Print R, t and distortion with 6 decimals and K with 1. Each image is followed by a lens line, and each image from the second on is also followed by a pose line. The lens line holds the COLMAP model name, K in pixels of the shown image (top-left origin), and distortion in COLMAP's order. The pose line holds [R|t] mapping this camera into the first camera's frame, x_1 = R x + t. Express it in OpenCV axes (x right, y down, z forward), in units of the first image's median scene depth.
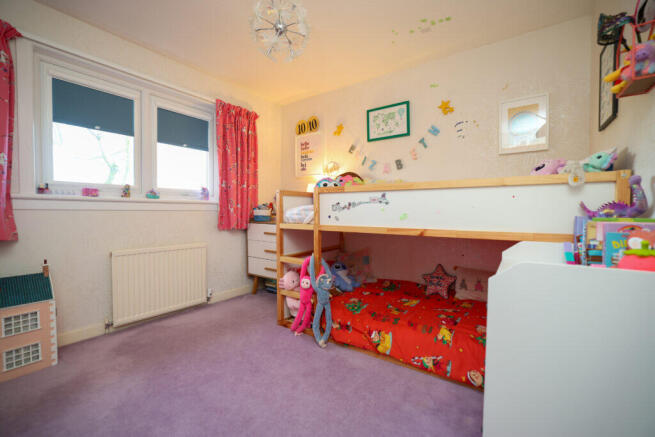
lens RADIAL K [[282.0, 0, 327.5], [0, 282.0, 218.5], [0, 0, 1]] dist [-0.024943, 0.000613]
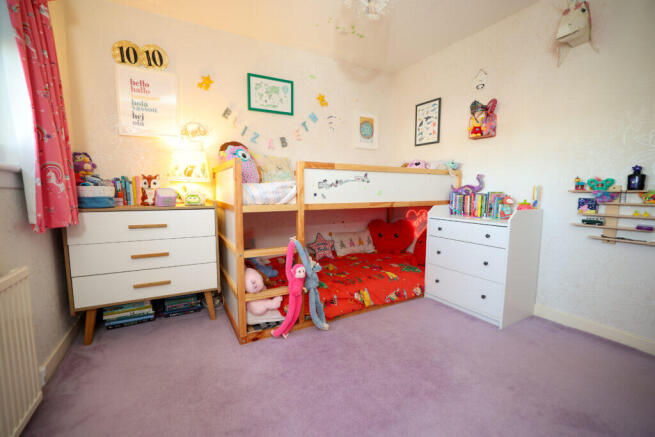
lens RADIAL K [[282.0, 0, 327.5], [0, 282.0, 218.5], [0, 0, 1]] dist [-0.024943, 0.000613]
pose [[0.424936, -0.095015, 0.900223, -0.692463], [0.024854, 0.995326, 0.093320, -0.011437], [-0.904882, -0.017281, 0.425312, 0.478616]]
